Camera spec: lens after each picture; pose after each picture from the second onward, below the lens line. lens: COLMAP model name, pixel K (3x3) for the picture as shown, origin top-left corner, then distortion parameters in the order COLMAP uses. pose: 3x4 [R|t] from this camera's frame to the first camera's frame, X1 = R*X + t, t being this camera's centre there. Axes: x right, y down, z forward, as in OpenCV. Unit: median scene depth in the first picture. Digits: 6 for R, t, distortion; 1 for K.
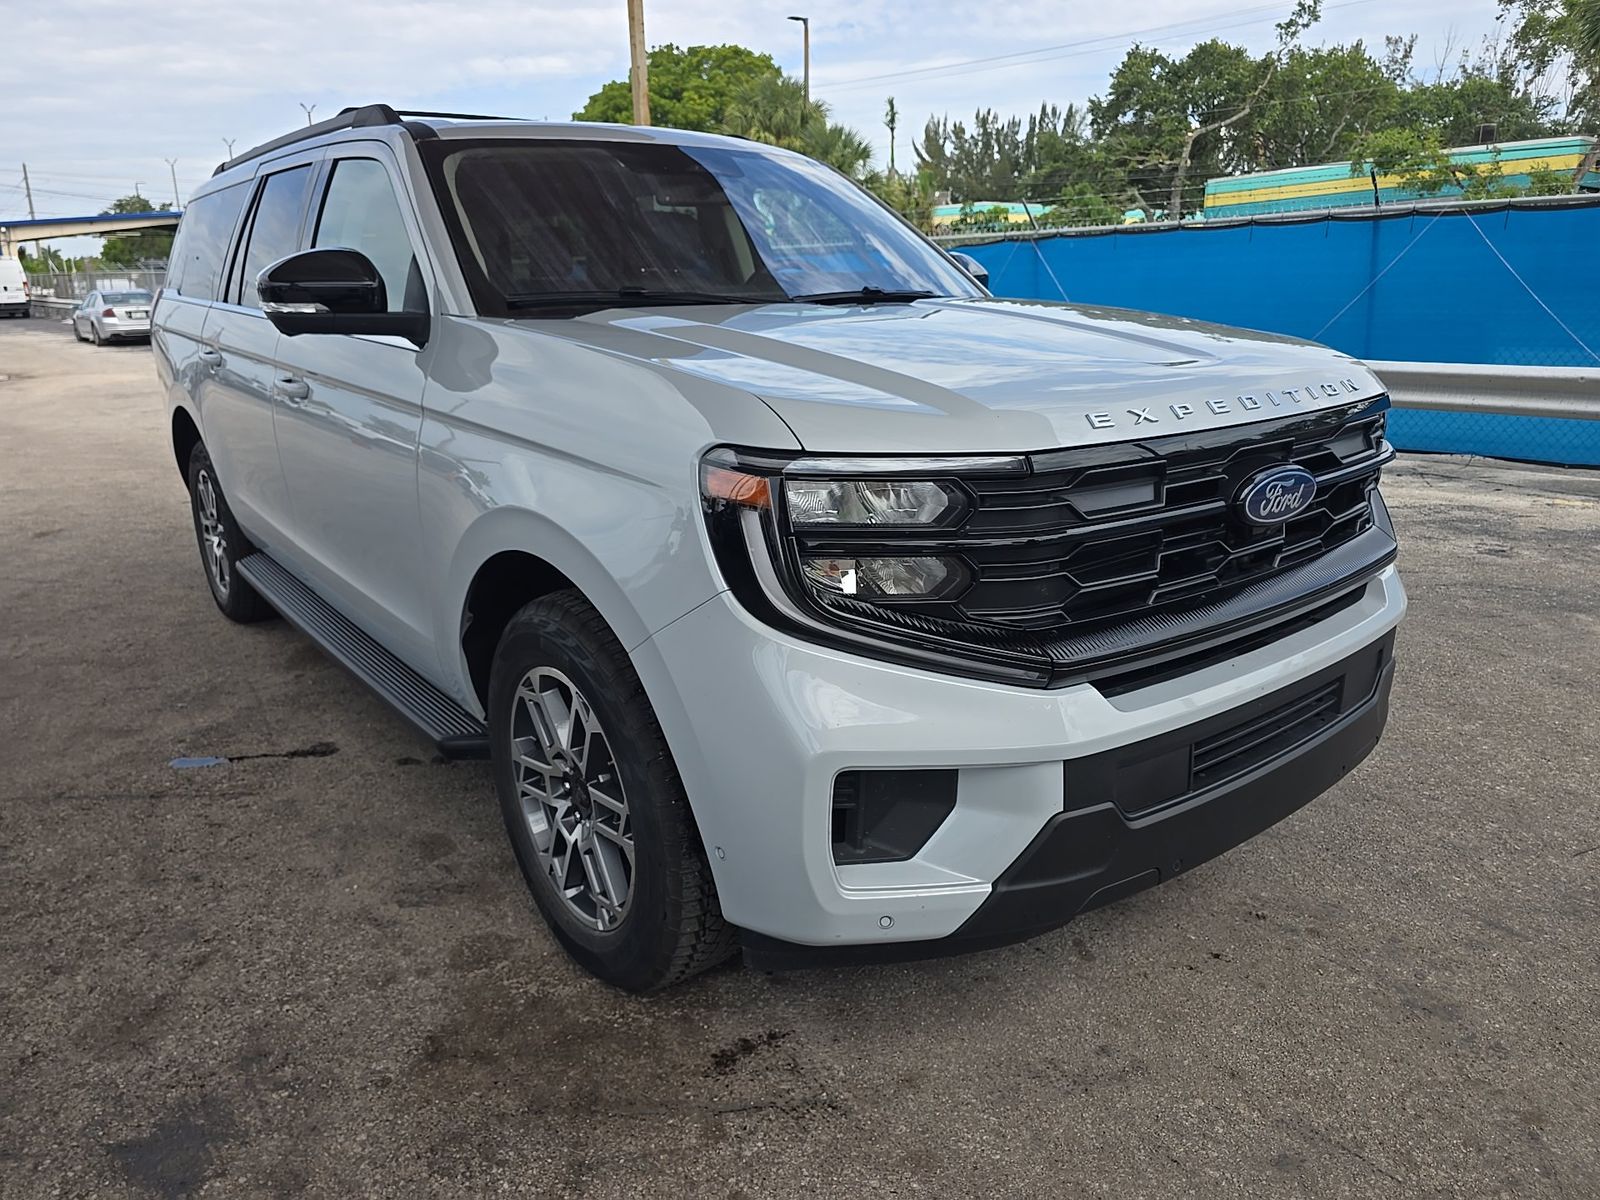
lens RADIAL K [[1081.1, 0, 805.1], [0, 1081.1, 596.4], [0, 0, 1]] dist [0.046424, -0.043133]
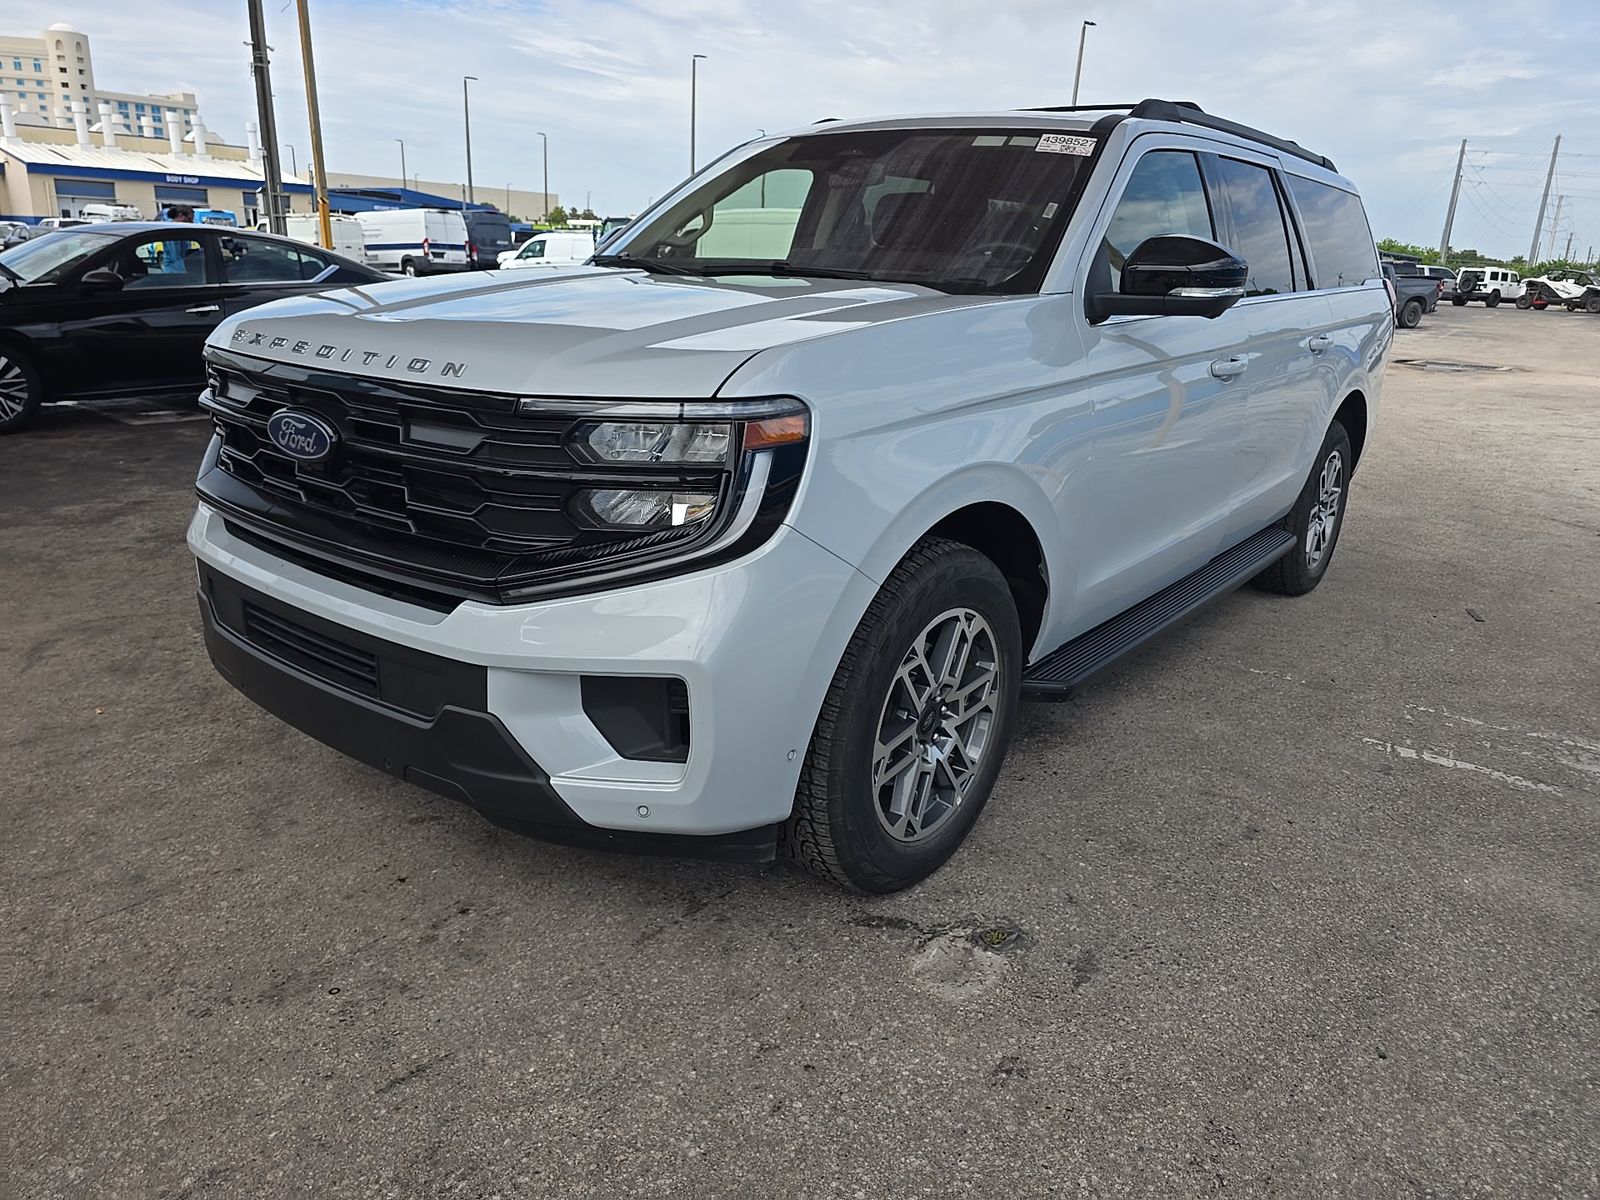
lens RADIAL K [[1073.6, 0, 800.0], [0, 1073.6, 600.0], [0, 0, 1]] dist [0.002089, -0.000227]
pose [[0.229406, 0.320163, -0.919167, 0.933781], [-0.302801, 0.920967, 0.245217, -0.208813], [0.925032, 0.222071, 0.308221, 0.674974]]
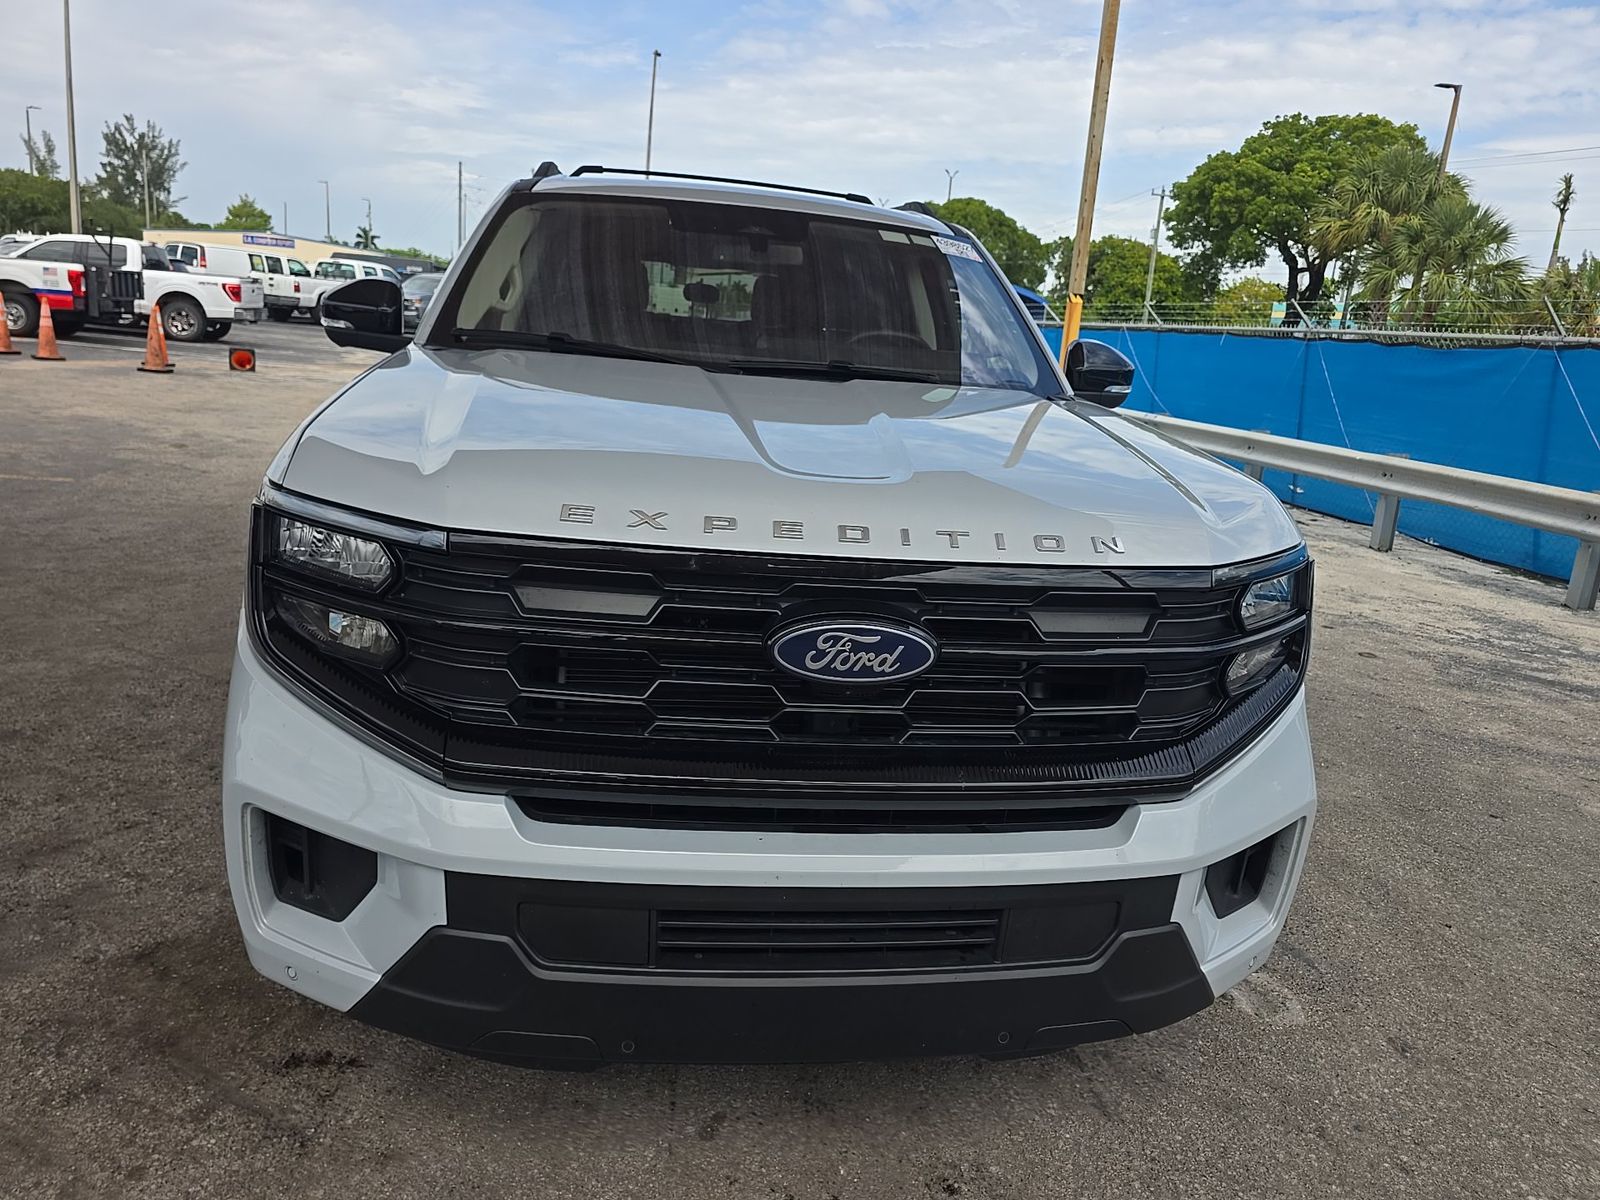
lens RADIAL K [[1081.1, 0, 805.1], [0, 1081.1, 596.4], [0, 0, 1]] dist [0.046424, -0.043133]
pose [[0.858815, 0.208283, -0.468032, 0.443627], [-0.232874, 0.972492, 0.005466, -0.073828], [0.456296, 0.104298, 0.883694, 0.156176]]
